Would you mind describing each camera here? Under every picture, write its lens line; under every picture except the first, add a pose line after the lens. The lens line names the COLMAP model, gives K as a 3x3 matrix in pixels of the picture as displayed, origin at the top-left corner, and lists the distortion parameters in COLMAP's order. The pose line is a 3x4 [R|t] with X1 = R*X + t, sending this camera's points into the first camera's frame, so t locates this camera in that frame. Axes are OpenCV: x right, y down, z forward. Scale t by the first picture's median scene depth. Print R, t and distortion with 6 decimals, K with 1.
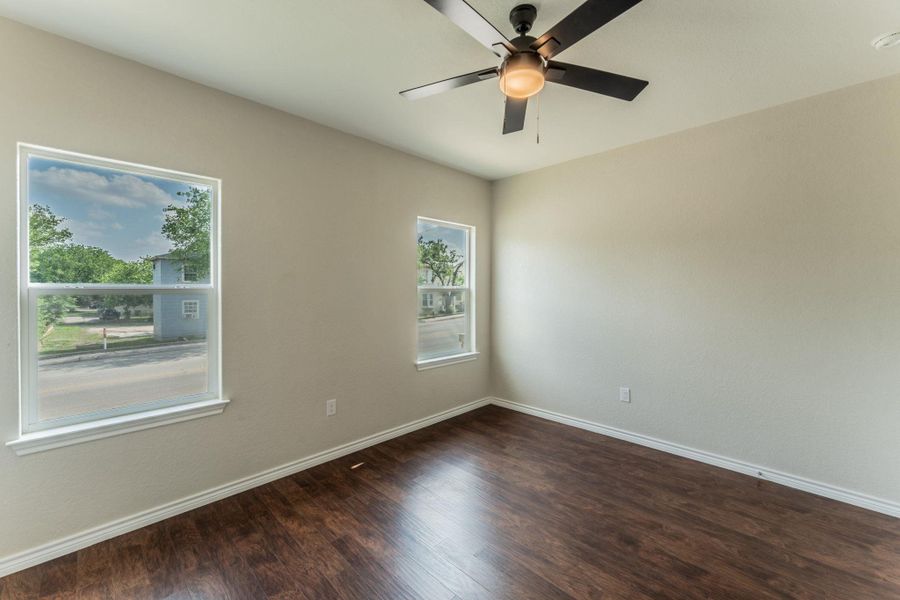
lens RADIAL K [[358.3, 0, 445.7], [0, 358.3, 293.6], [0, 0, 1]] dist [-0.001799, -0.000010]
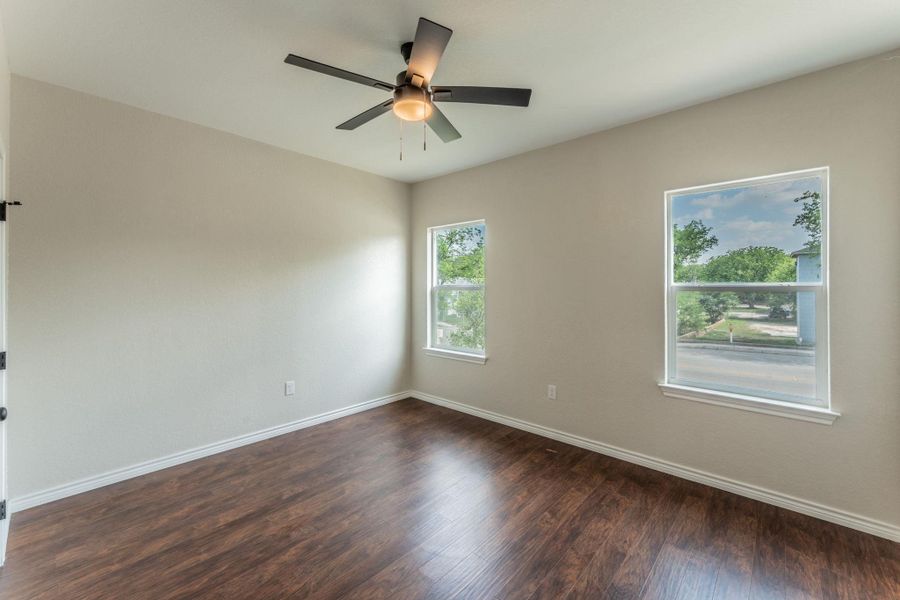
lens RADIAL K [[358.3, 0, 445.7], [0, 358.3, 293.6], [0, 0, 1]] dist [-0.001799, -0.000010]
pose [[0.059119, 0.015613, -0.998129, 0.584325], [-0.010626, 0.999831, 0.015010, -0.004299], [0.998194, 0.009719, 0.059274, 0.446240]]
